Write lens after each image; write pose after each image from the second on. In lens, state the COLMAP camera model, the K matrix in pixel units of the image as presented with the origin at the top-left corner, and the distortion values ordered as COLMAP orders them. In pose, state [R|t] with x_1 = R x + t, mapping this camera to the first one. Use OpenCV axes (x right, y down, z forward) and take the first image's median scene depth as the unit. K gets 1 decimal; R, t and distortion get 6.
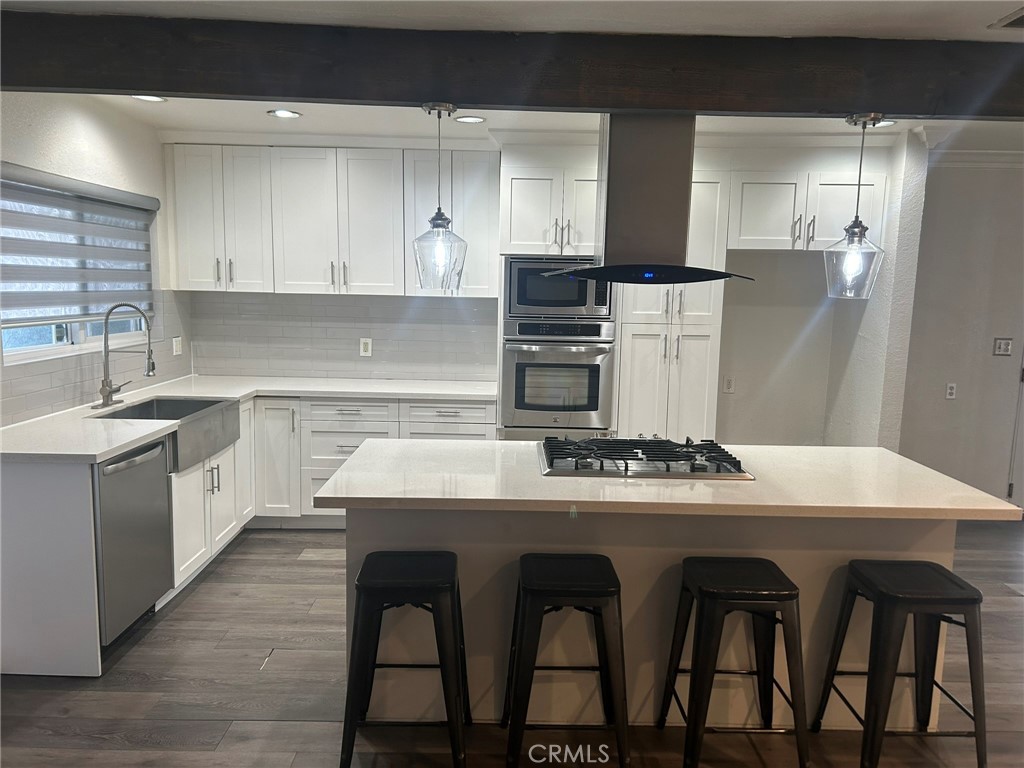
lens RADIAL K [[783.0, 0, 515.0], [0, 783.0, 391.0], [0, 0, 1]] dist [0.079717, -0.101175]
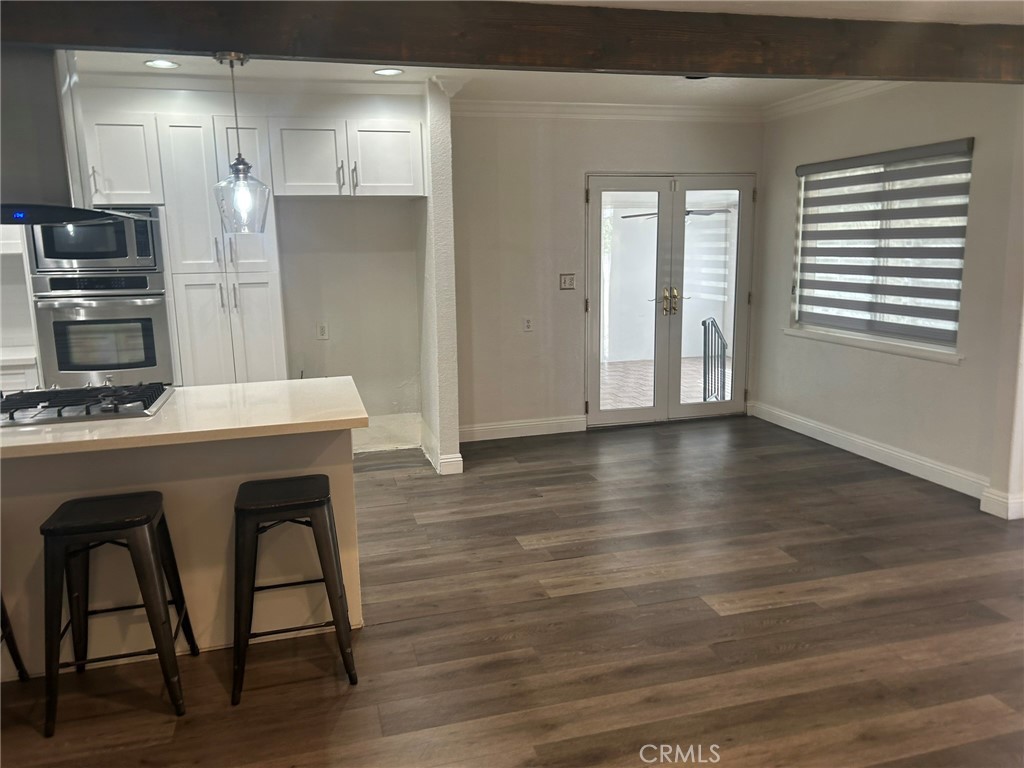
lens RADIAL K [[783.0, 0, 515.0], [0, 783.0, 391.0], [0, 0, 1]] dist [0.079717, -0.101175]
pose [[0.960076, -0.089491, 0.265038, 0.274100], [0.076445, 0.995317, 0.059157, 0.032704], [-0.269091, -0.036534, 0.962422, -0.065368]]
